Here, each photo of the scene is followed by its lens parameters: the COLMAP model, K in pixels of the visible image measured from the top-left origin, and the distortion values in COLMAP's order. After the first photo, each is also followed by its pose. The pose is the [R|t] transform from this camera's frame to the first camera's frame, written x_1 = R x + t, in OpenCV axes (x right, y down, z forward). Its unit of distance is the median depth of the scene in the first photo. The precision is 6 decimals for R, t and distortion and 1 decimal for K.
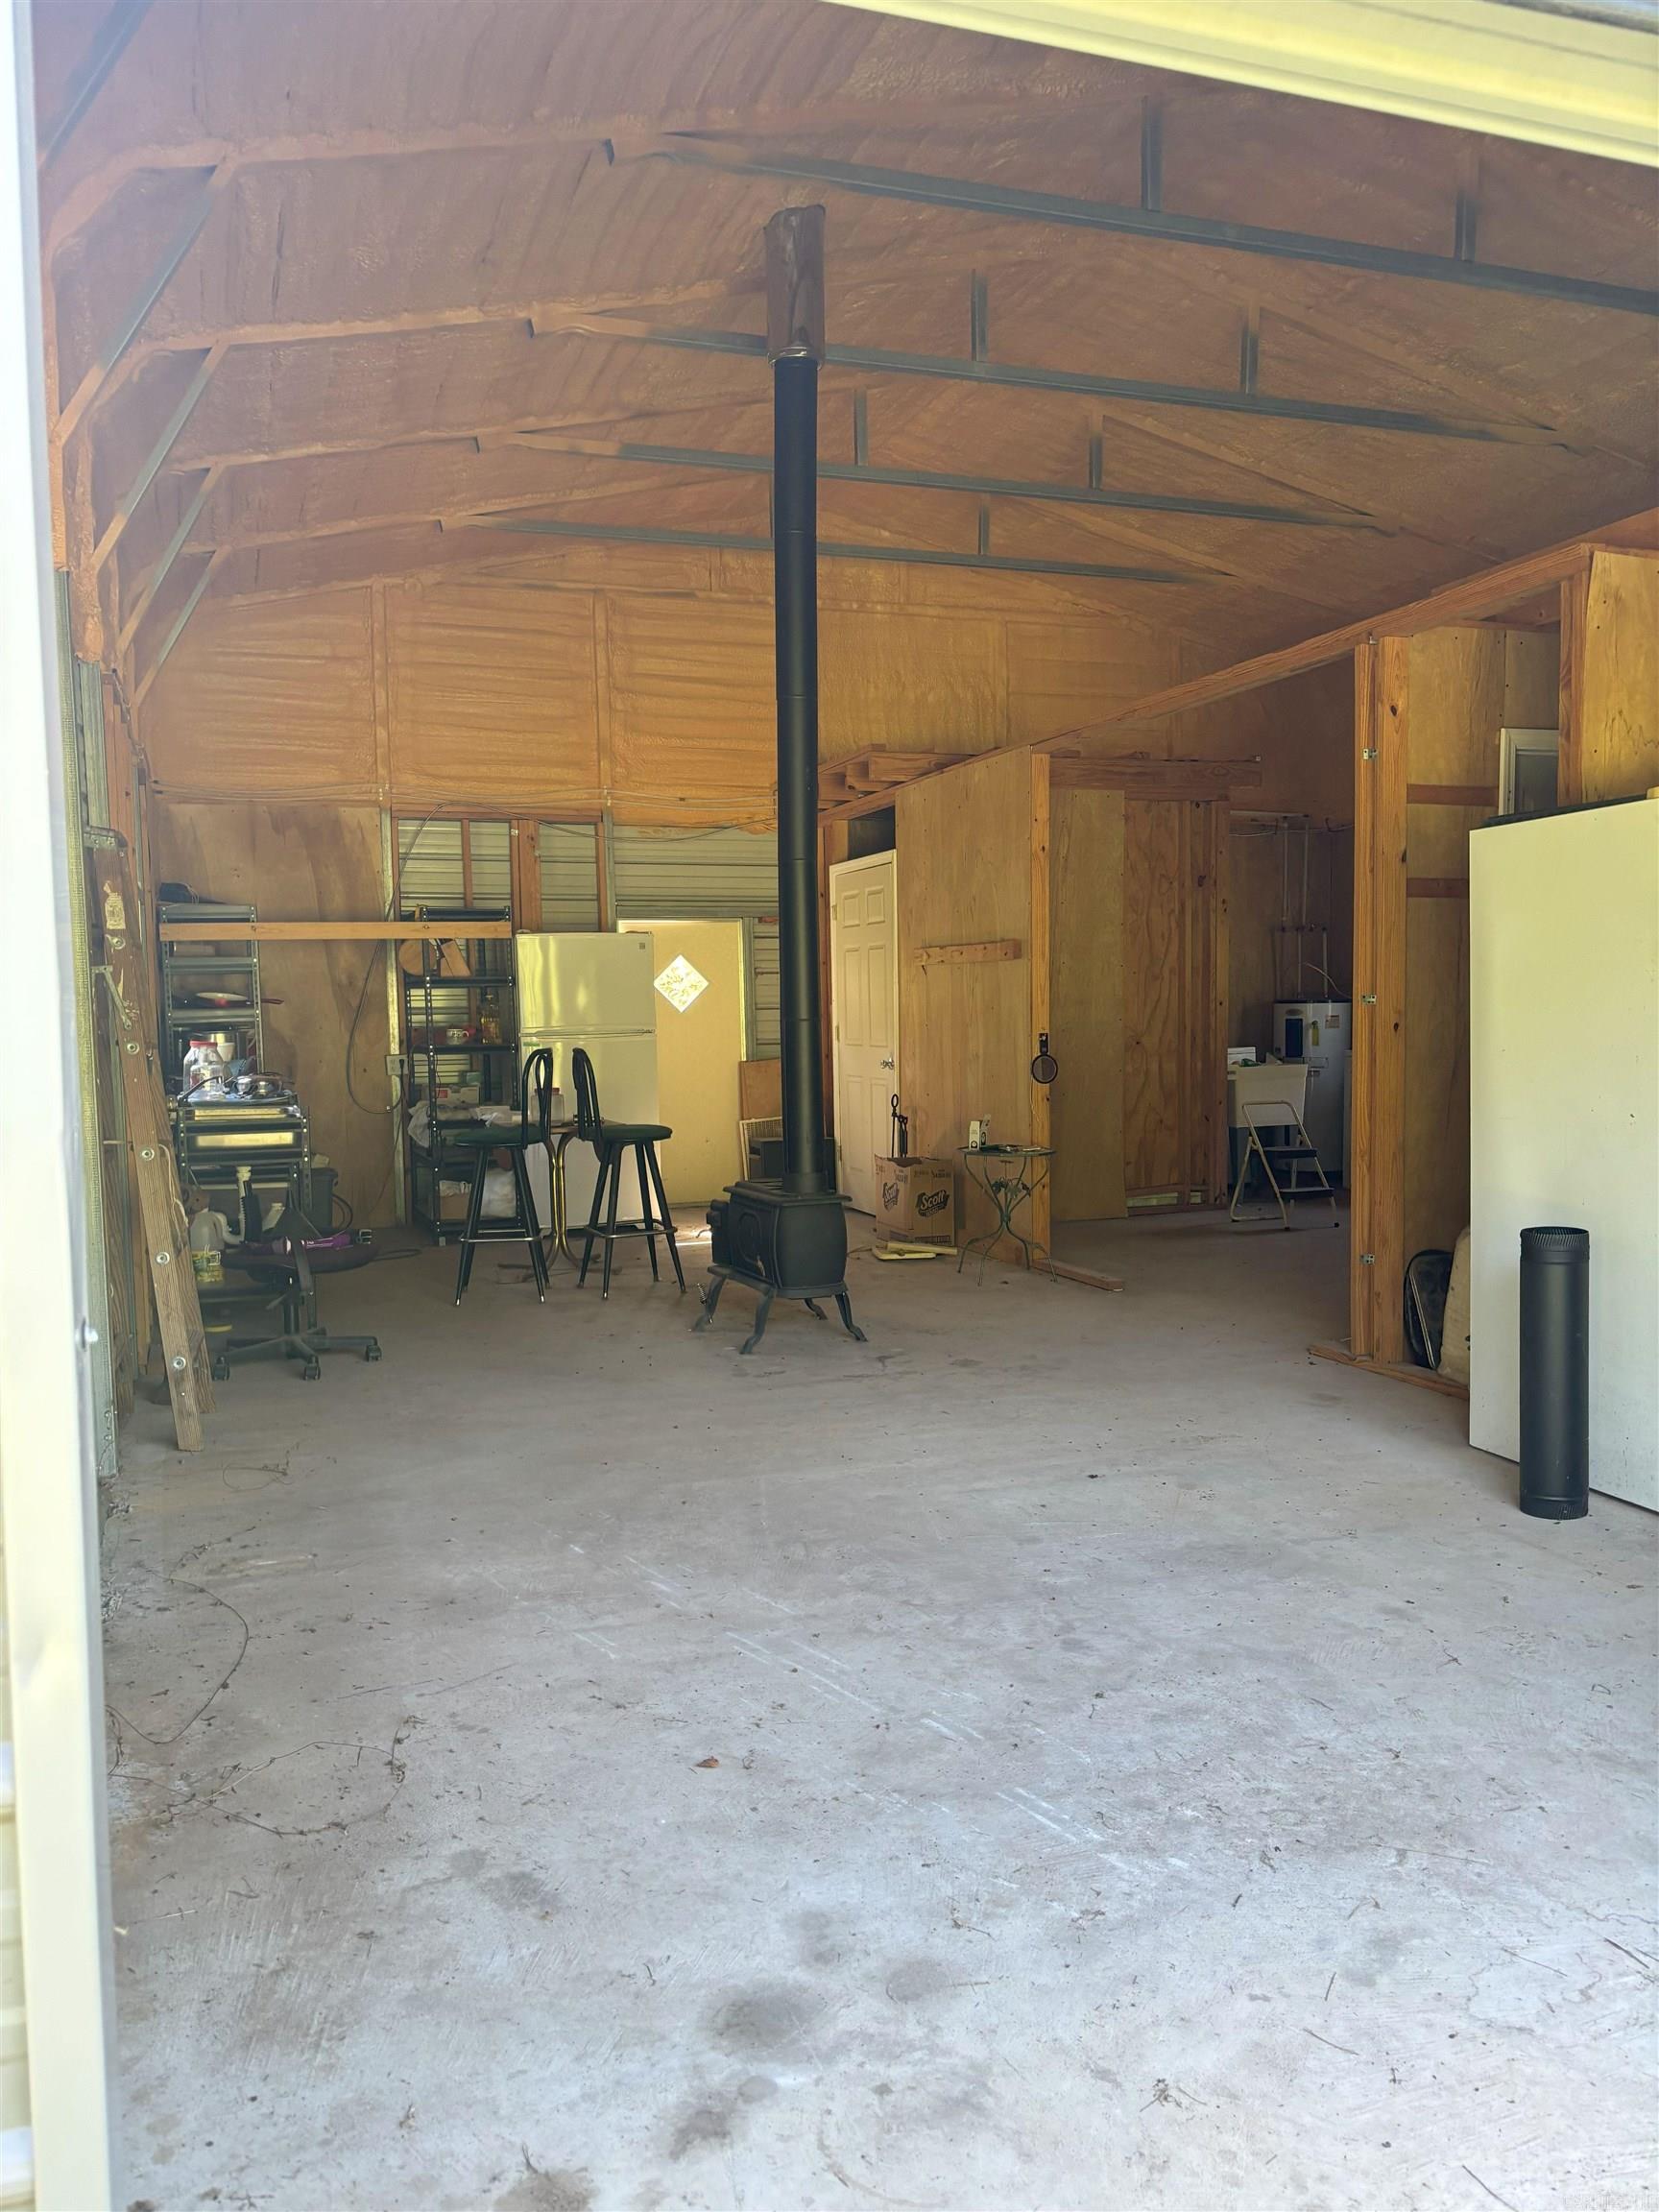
lens RADIAL K [[1675.7, 0, 829.5], [0, 1675.7, 1106.0], [0, 0, 1]] dist [0.036354, -0.012902]
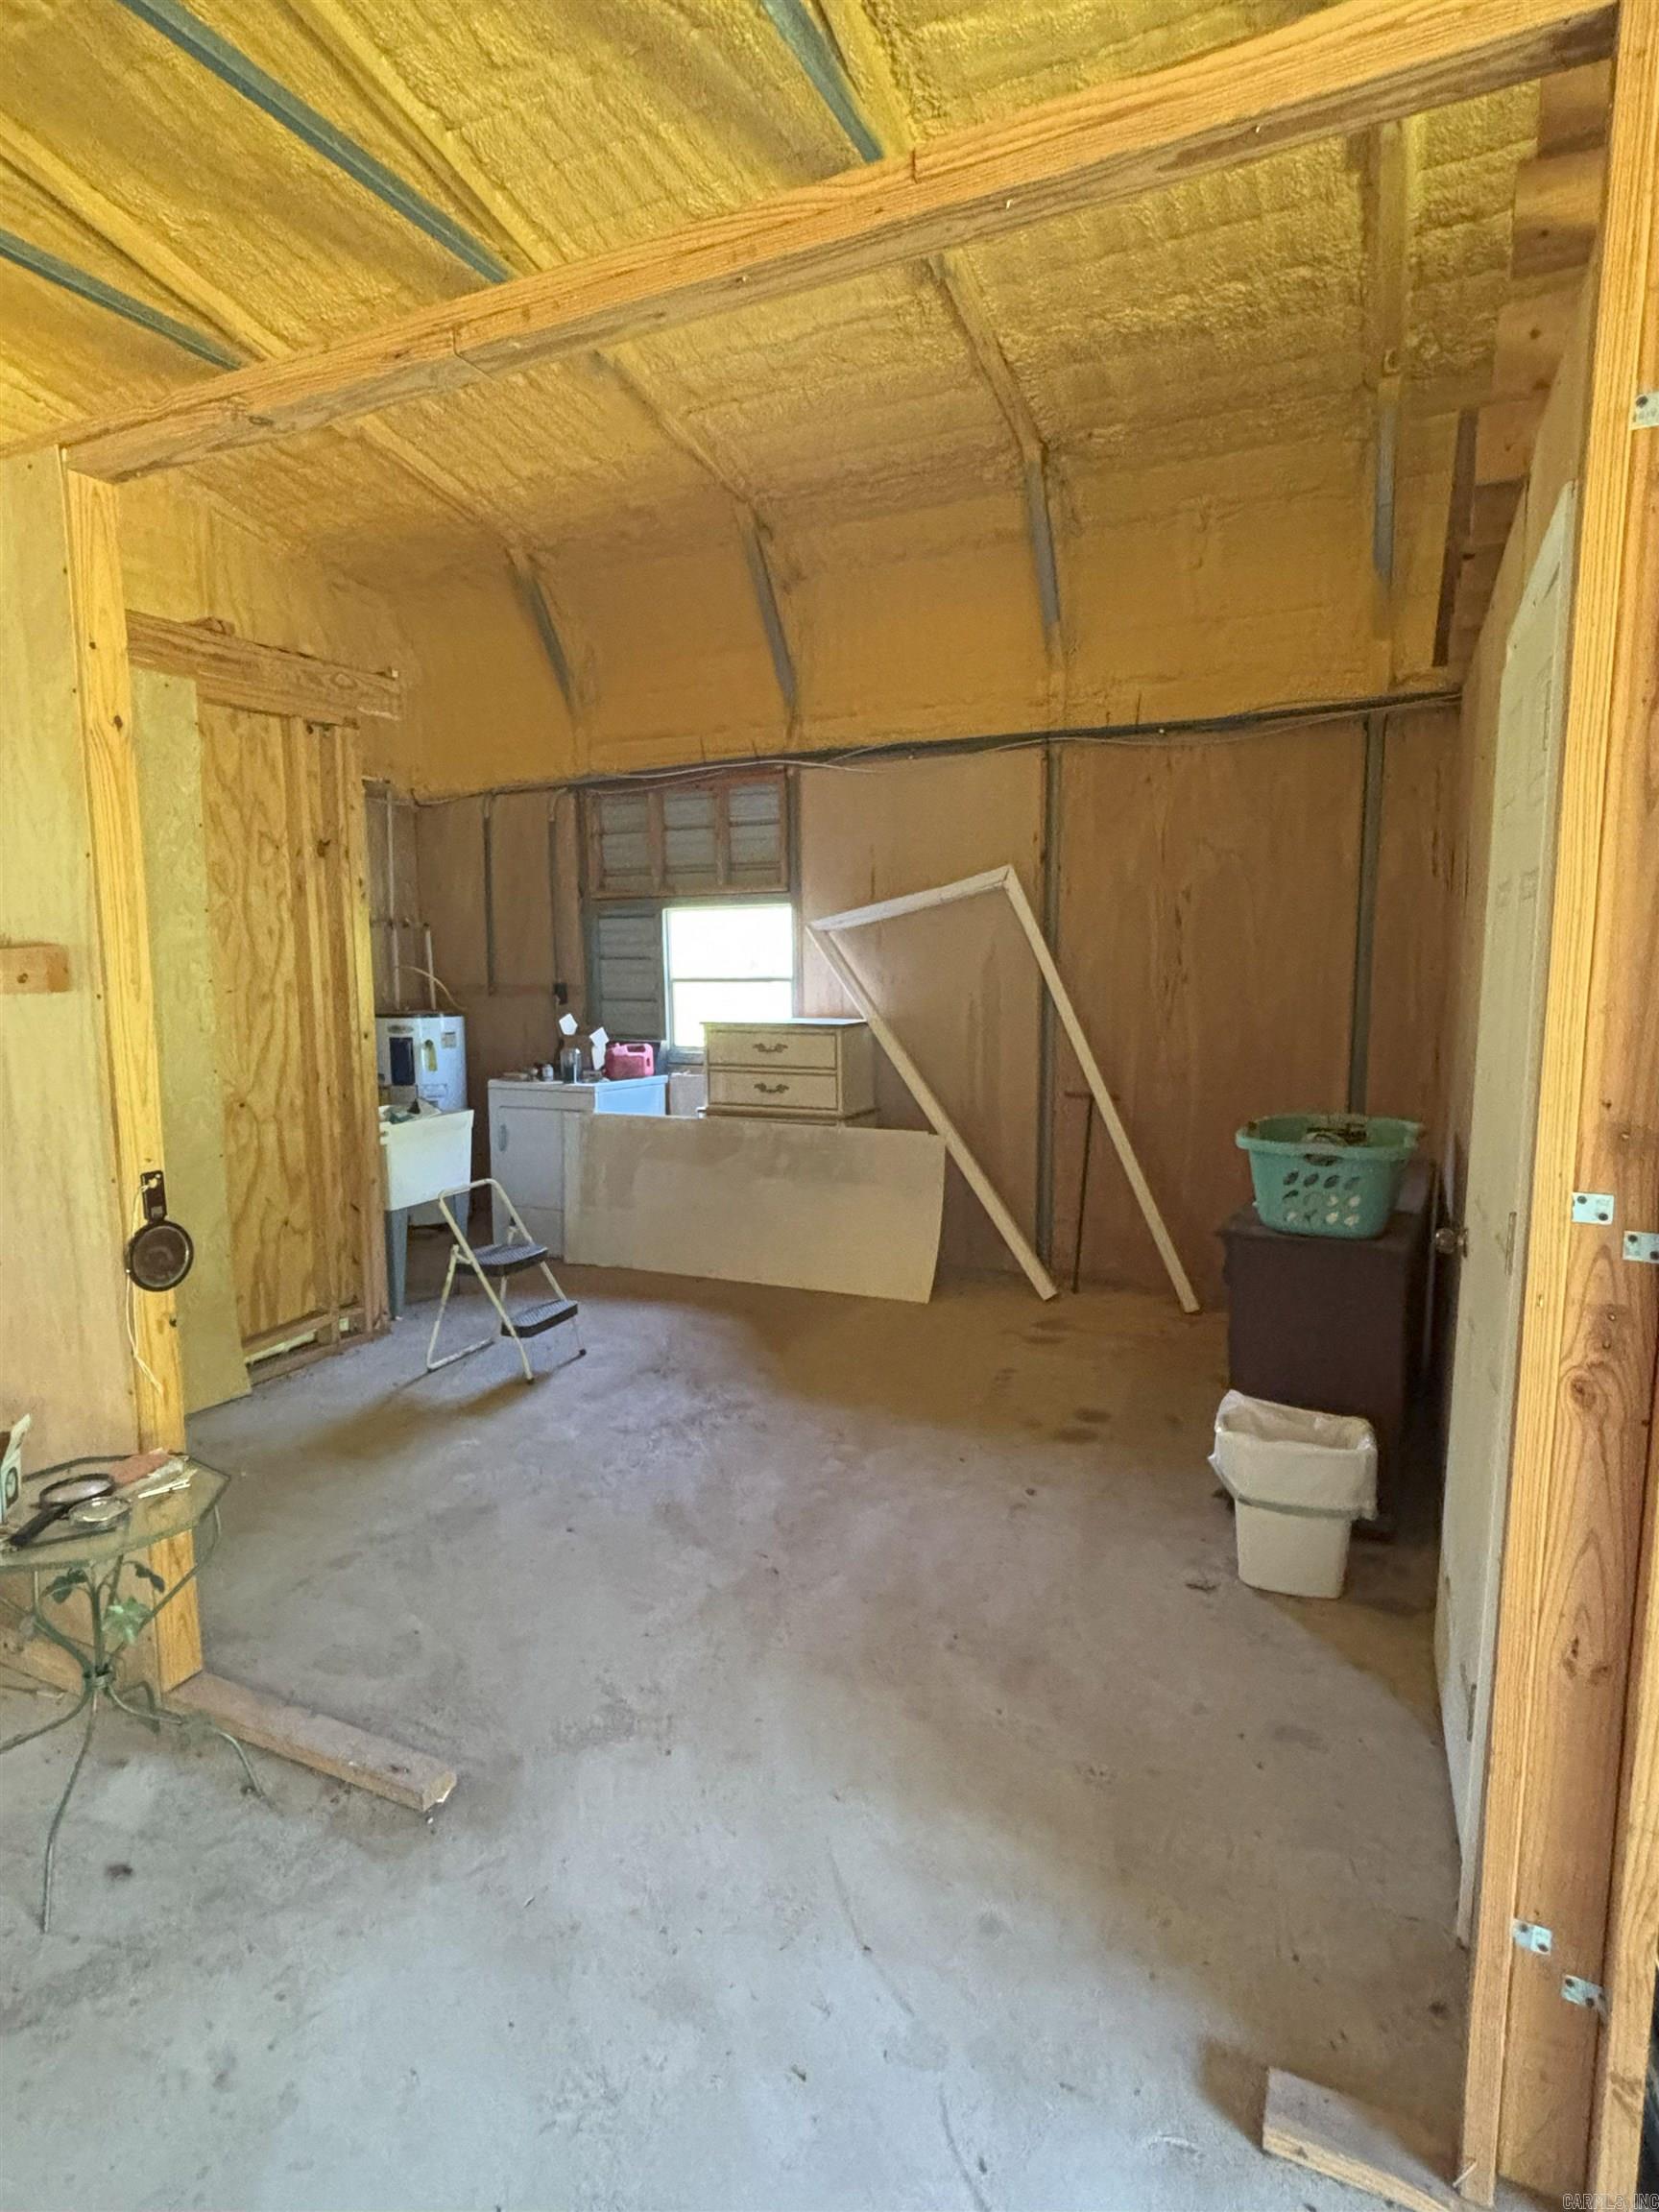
lens RADIAL K [[1165.0, 0, 832.5], [0, 1165.0, 1099.1], [0, 0, 1]] dist [0.001659, 0.000041]
pose [[0.707996, -0.073583, 0.702373, 0.047422], [0.039426, 0.997124, 0.064721, -0.076555], [-0.705115, -0.018130, 0.708861, 0.704328]]
